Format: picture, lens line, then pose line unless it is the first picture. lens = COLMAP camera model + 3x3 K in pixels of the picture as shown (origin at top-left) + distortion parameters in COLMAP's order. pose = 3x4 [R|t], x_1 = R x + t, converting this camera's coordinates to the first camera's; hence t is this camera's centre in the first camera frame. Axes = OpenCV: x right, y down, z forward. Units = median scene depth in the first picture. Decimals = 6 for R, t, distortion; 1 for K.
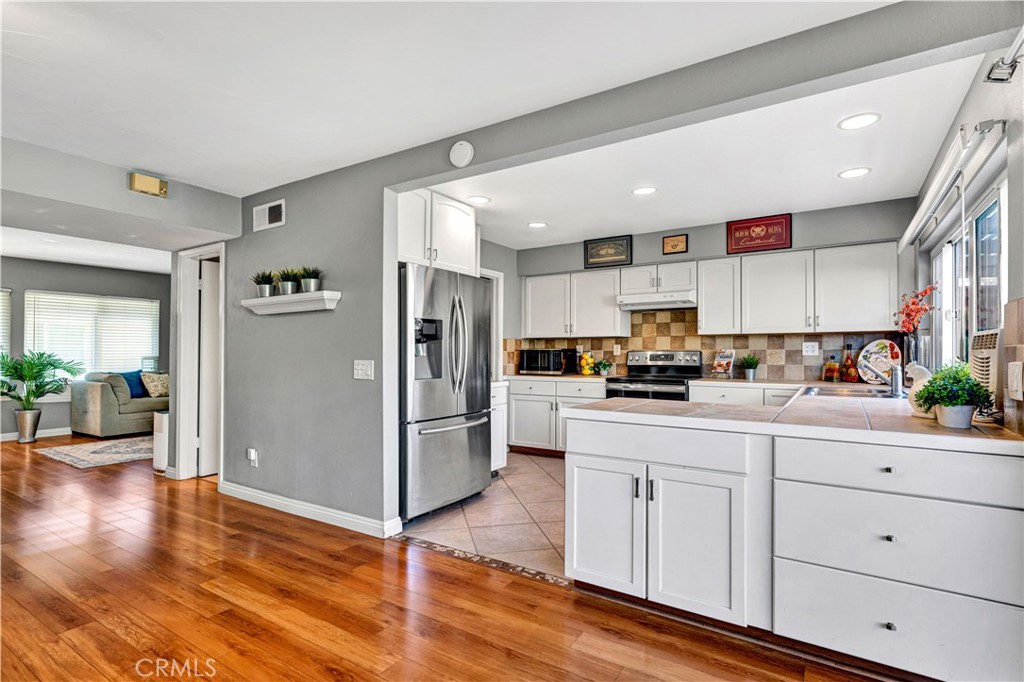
lens RADIAL K [[474.5, 0, 510.6], [0, 474.5, 343.2], [0, 0, 1]] dist [0.032651, -0.019904]
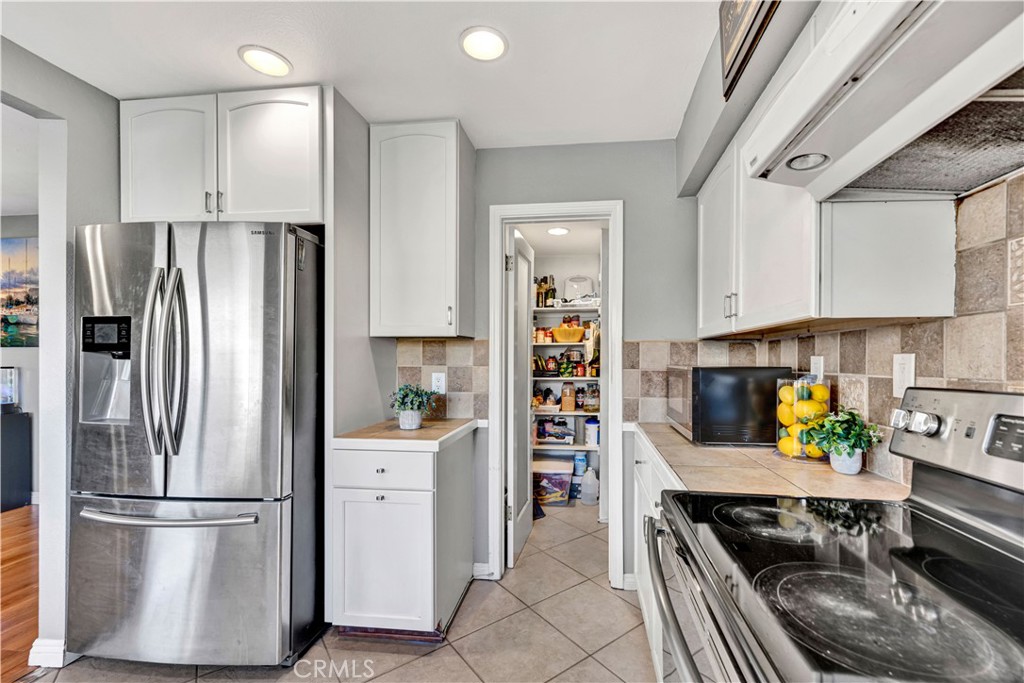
lens RADIAL K [[431.4, 0, 483.0], [0, 431.4, 355.8], [0, 0, 1]] dist [0.000133, -0.000120]
pose [[0.447925, 0.003823, -0.894063, 0.381602], [0.000604, 0.999989, 0.004579, 0.003328], [0.894071, -0.002592, 0.447918, 0.860652]]
